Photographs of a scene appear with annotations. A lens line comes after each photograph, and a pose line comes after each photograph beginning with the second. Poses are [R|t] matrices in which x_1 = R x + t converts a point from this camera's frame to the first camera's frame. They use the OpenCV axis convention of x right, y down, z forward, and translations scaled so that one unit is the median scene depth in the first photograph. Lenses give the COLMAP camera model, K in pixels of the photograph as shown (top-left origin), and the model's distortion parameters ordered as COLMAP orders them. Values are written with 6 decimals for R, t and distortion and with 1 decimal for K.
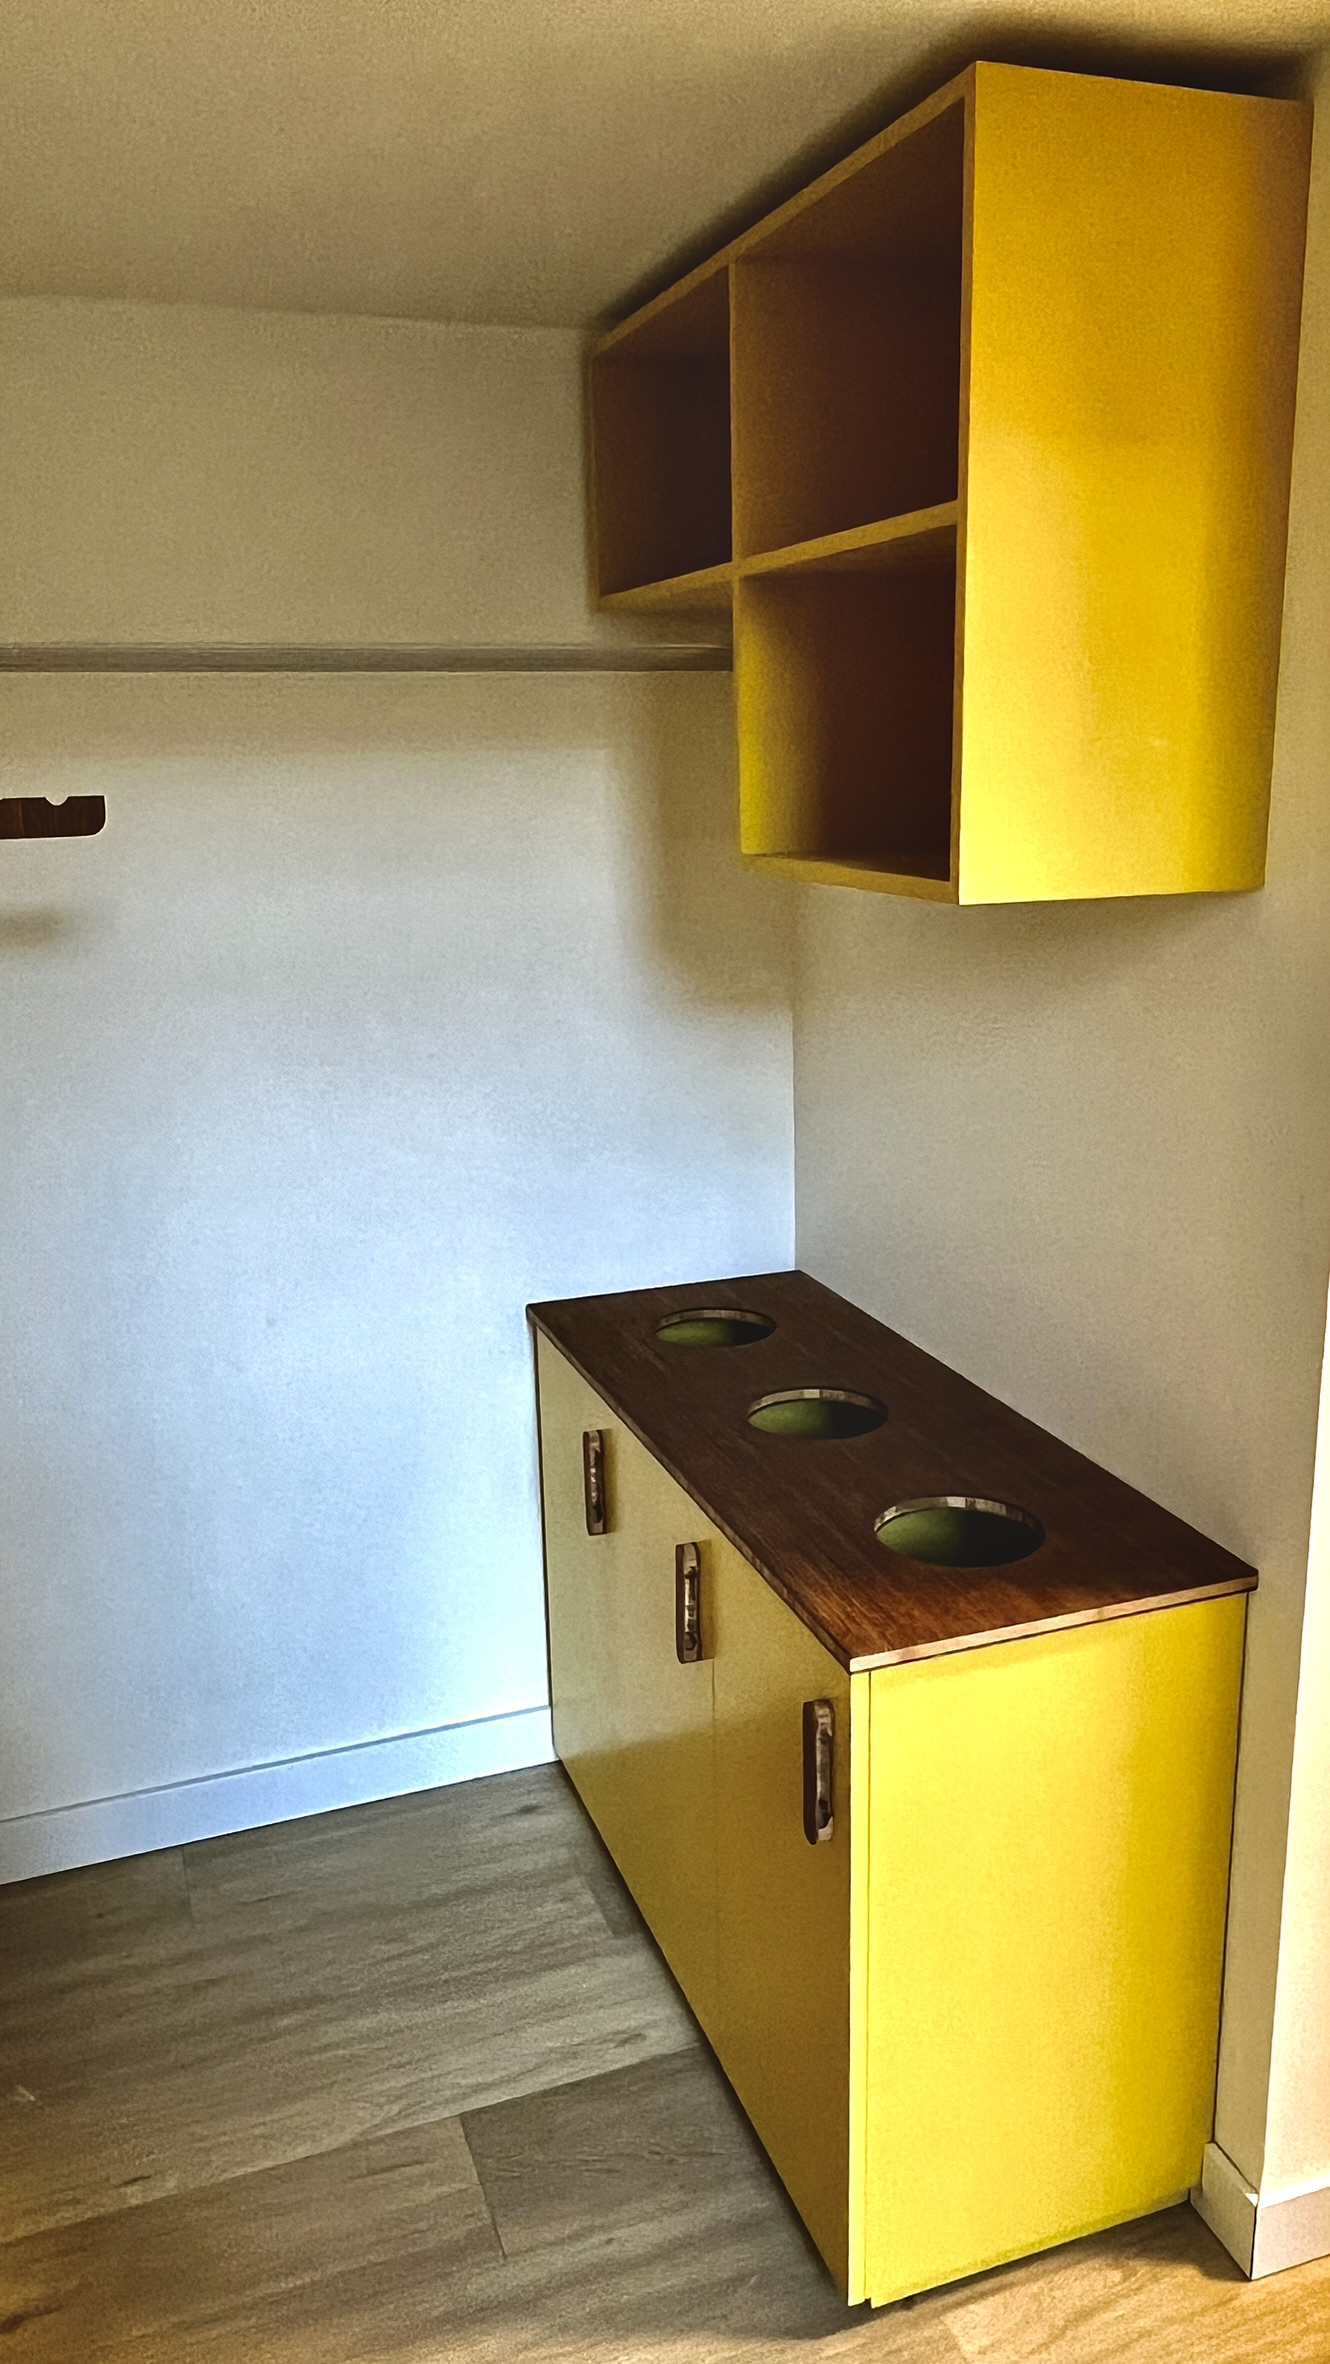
lens RADIAL K [[1716.8, 0, 665.0], [0, 1716.8, 1182.0], [0, 0, 1]] dist [0.000826, 0.001415]
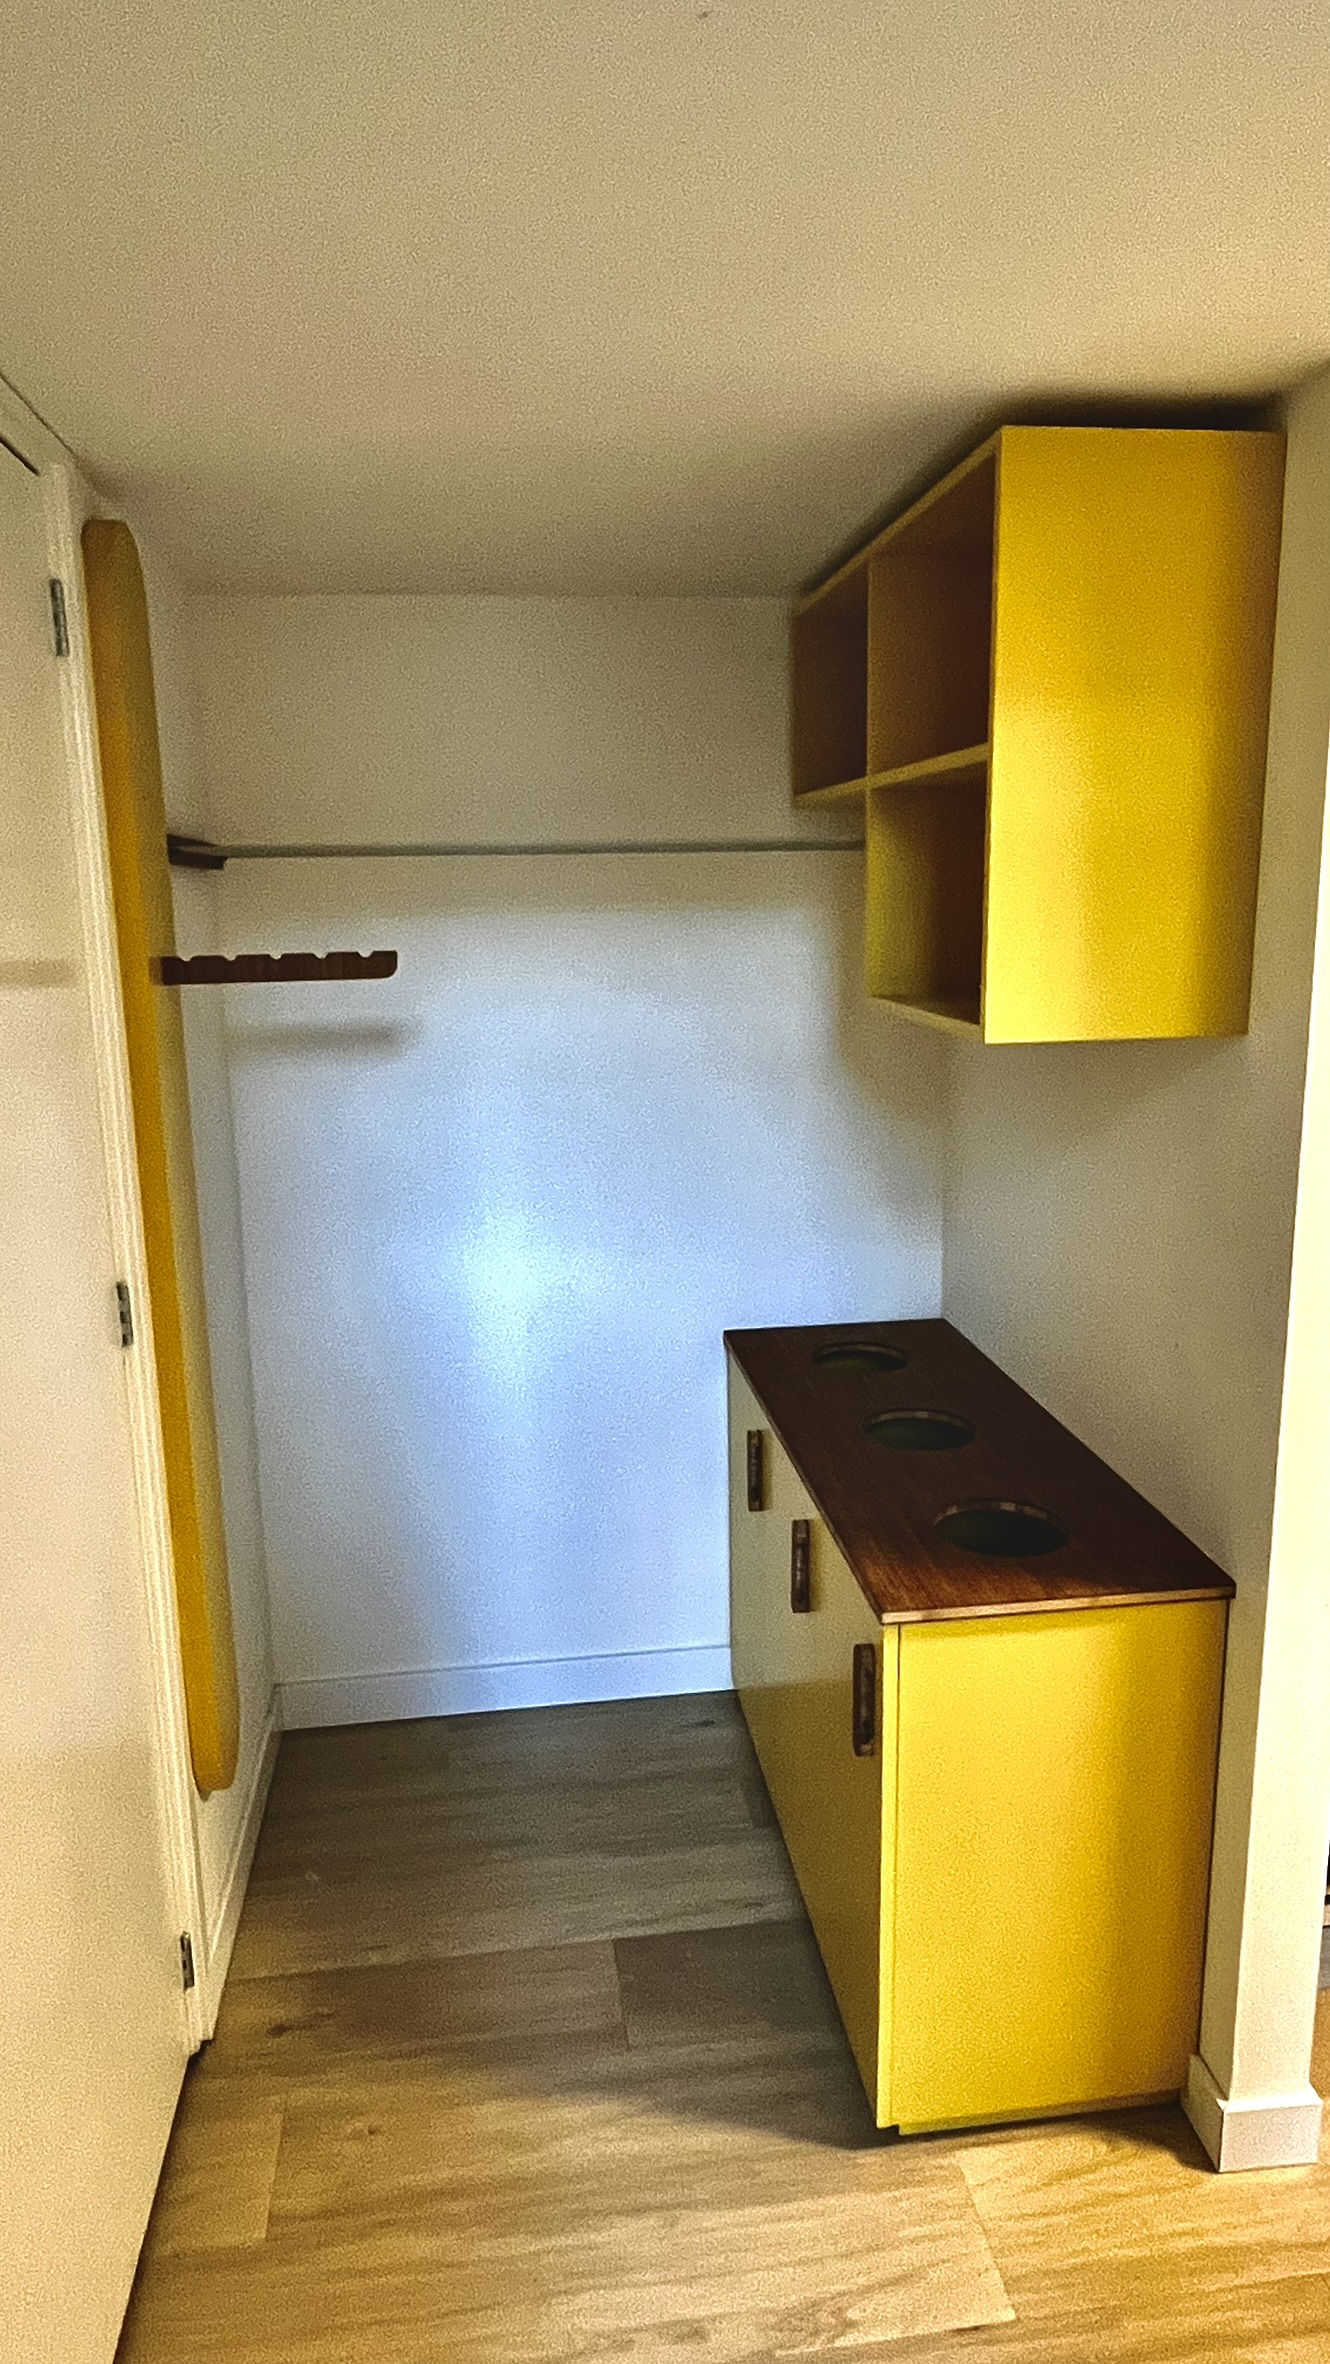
lens RADIAL K [[1426.2, 0, 665.0], [0, 1426.2, 1182.0], [0, 0, 1]] dist [-0.000236, 0.000302]
pose [[0.975448, 0.046022, -0.215369, 0.139272], [-0.054128, 0.998025, -0.031889, -0.005874], [0.213476, 0.042764, 0.976012, -0.093474]]
